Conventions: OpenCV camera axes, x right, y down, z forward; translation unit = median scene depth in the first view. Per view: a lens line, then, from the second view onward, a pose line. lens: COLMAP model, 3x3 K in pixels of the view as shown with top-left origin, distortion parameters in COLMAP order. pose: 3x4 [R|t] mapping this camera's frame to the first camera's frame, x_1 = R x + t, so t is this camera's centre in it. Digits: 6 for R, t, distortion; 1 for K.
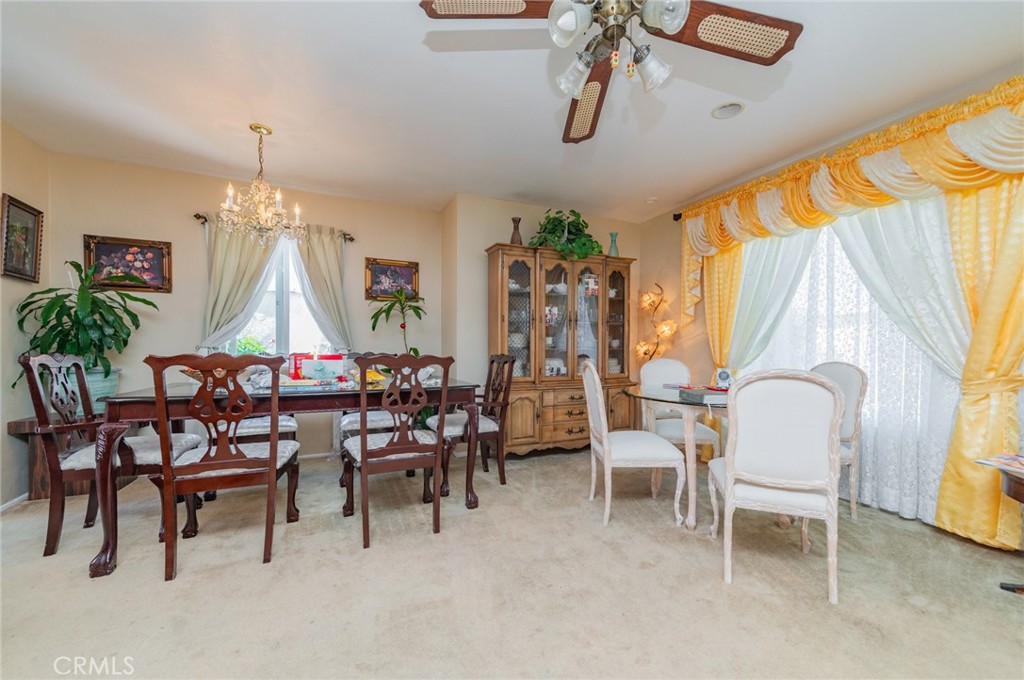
lens RADIAL K [[400.9, 0, 513.4], [0, 400.9, 347.6], [0, 0, 1]] dist [0.004189, -0.000315]
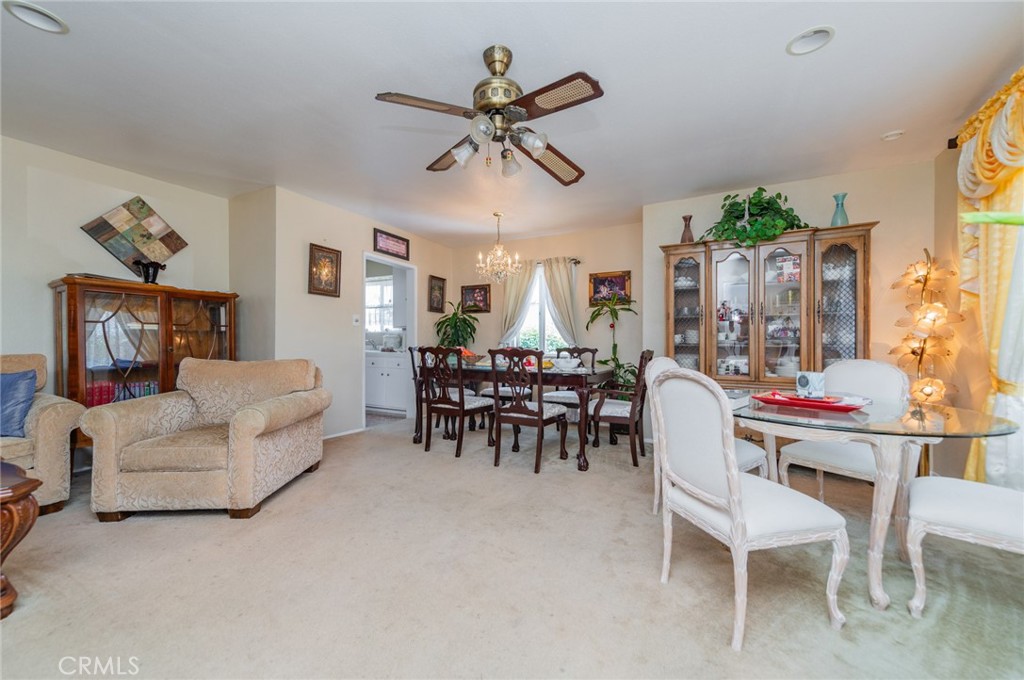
lens RADIAL K [[400.9, 0, 519.3], [0, 400.9, 340.4], [0, 0, 1]] dist [0.004189, -0.000315]
pose [[0.592933, -0.005385, -0.805234, 0.570004], [-0.000852, 0.999973, -0.007315, -0.001790], [0.805252, 0.005023, 0.592912, 0.059647]]
